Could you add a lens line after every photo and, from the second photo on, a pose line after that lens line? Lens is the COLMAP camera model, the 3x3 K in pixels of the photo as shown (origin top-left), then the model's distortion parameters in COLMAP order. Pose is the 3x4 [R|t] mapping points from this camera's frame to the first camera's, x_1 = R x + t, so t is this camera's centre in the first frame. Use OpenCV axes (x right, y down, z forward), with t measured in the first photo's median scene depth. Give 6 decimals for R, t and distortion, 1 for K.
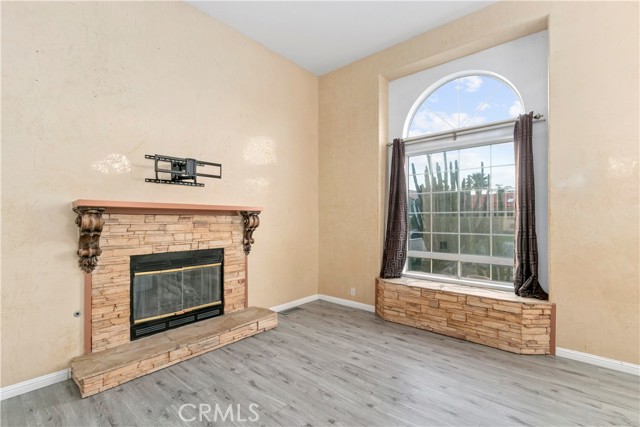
lens RADIAL K [[296.7, 0, 320.7], [0, 296.7, 218.0], [0, 0, 1]] dist [-0.003107, 0.001810]
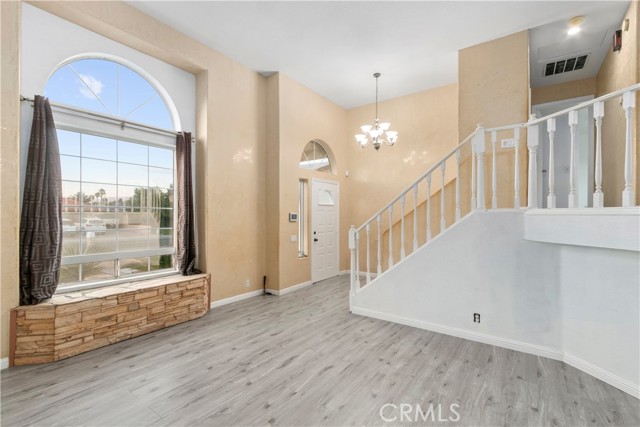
lens RADIAL K [[296.7, 0, 313.2], [0, 296.7, 214.7], [0, 0, 1]] dist [-0.003107, 0.001810]
pose [[-0.082160, 0.001025, 0.996619, -0.610998], [-0.004613, 0.999988, -0.001409, 0.004170], [-0.996609, -0.004713, -0.082154, 0.550849]]
